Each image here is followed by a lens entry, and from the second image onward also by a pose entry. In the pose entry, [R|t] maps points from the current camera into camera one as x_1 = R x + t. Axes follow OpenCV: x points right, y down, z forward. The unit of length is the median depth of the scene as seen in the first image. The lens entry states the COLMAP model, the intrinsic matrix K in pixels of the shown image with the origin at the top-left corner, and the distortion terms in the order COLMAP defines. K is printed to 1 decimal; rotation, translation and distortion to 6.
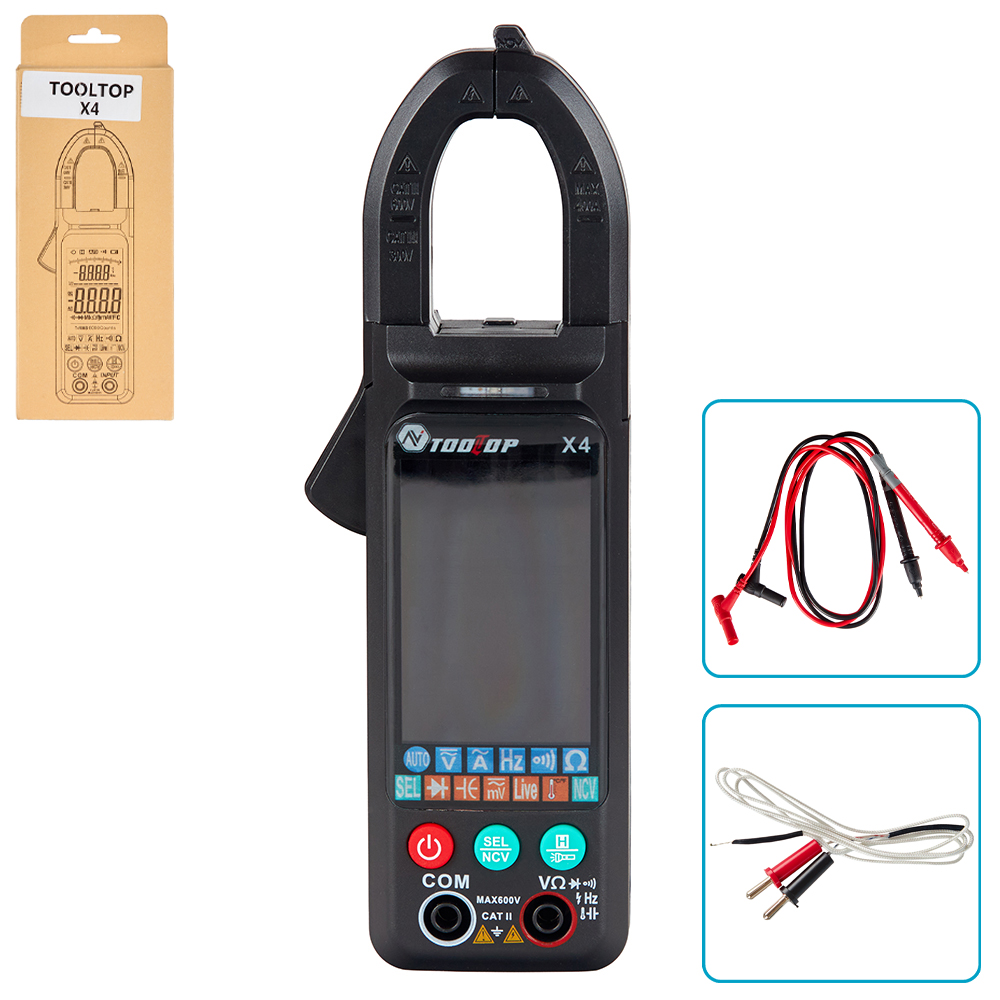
lens RADIAL K [[5825.1, 0, 501.3], [0, 5825.1, 499.1], [0, 0, 1]] dist [0.205807, 0.000000]
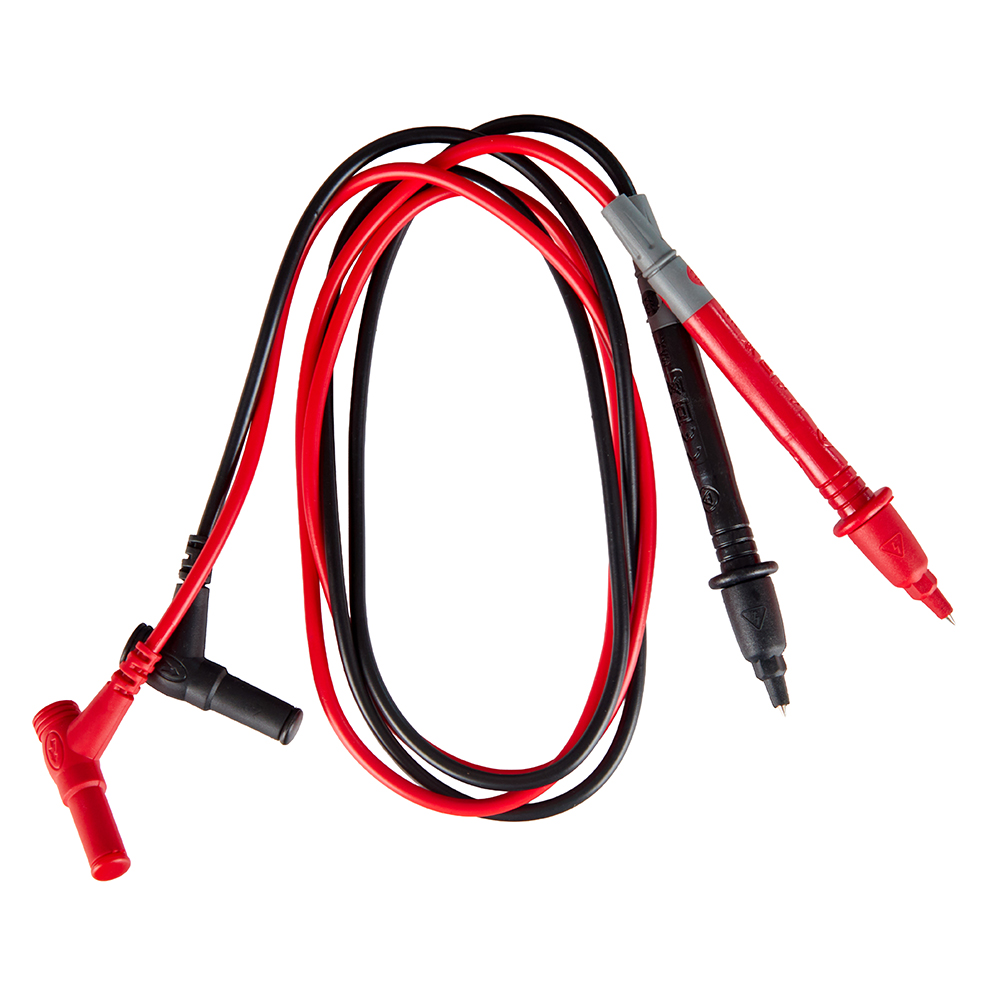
lens RADIAL K [[2710.0, 0, 500.6], [0, 2710.0, 495.6], [0, 0, 1]] dist [-0.007552, 0.000000]
pose [[0.992948, -0.002325, 0.118528, 0.041927], [-0.001982, 0.999342, 0.036204, 0.001906], [-0.118534, -0.036183, 0.992290, 0.848697]]
